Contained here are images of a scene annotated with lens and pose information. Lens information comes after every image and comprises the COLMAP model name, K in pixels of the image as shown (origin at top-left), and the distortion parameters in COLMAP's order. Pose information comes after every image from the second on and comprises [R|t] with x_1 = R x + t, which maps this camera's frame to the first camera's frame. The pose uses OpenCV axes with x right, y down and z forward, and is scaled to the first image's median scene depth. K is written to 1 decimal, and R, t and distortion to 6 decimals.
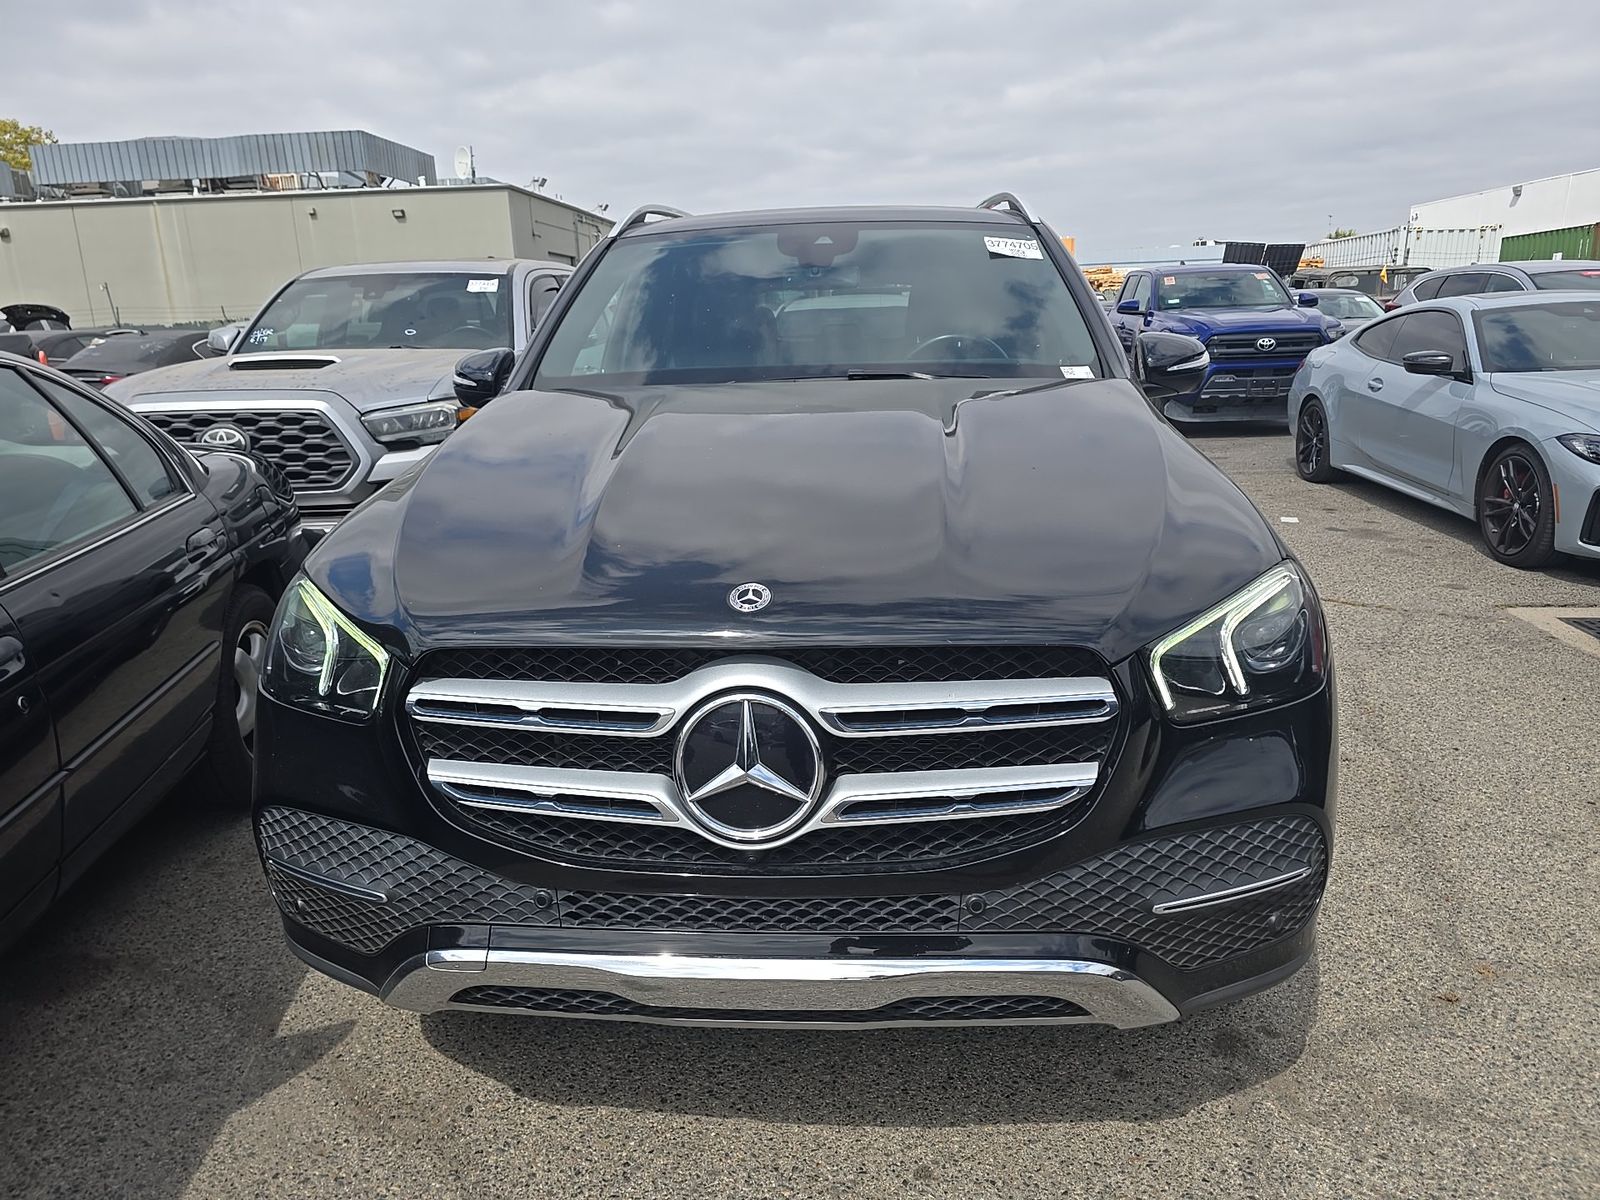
lens RADIAL K [[1074.3, 0, 797.4], [0, 1074.3, 608.0], [0, 0, 1]] dist [0.026568, -0.027289]
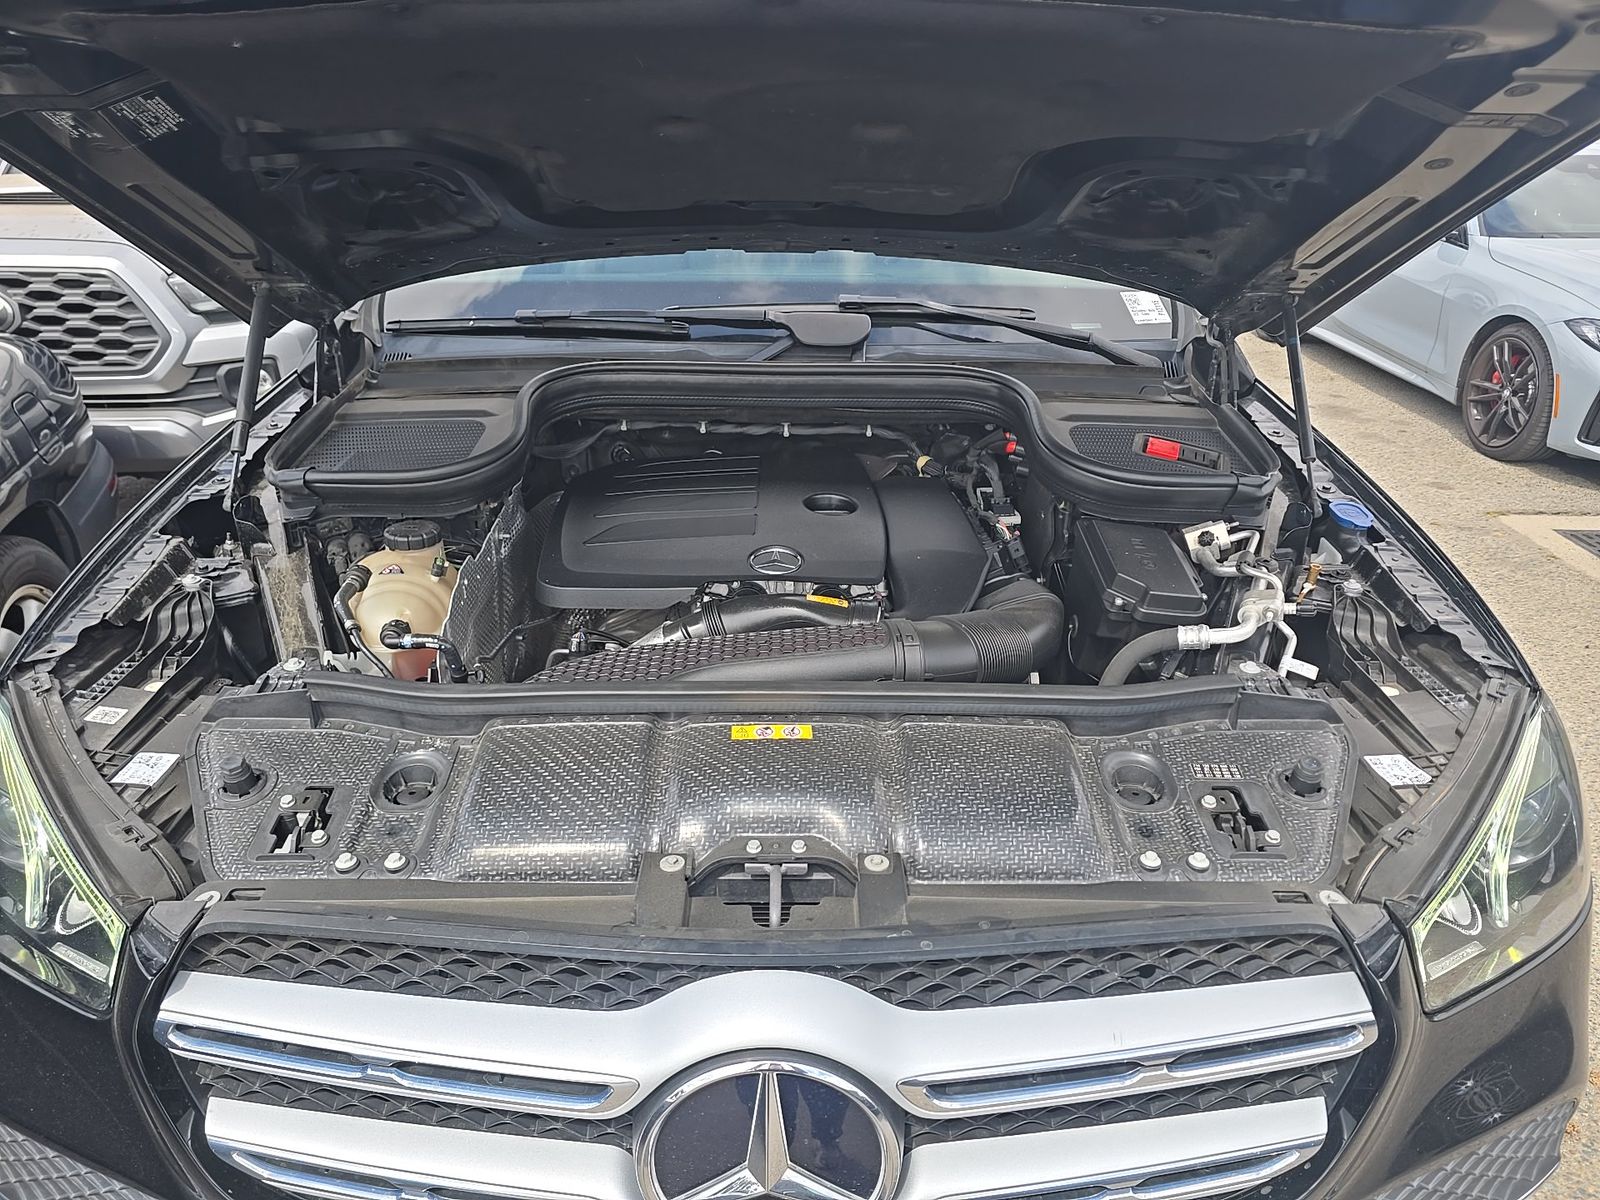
lens RADIAL K [[1074.3, 0, 797.4], [0, 1074.3, 608.0], [0, 0, 1]] dist [0.026568, -0.027289]
pose [[0.995665, -0.006307, 0.092793, -0.026611], [-0.009577, 0.985442, 0.169741, -0.080575], [-0.092513, -0.169893, 0.981110, 0.154403]]
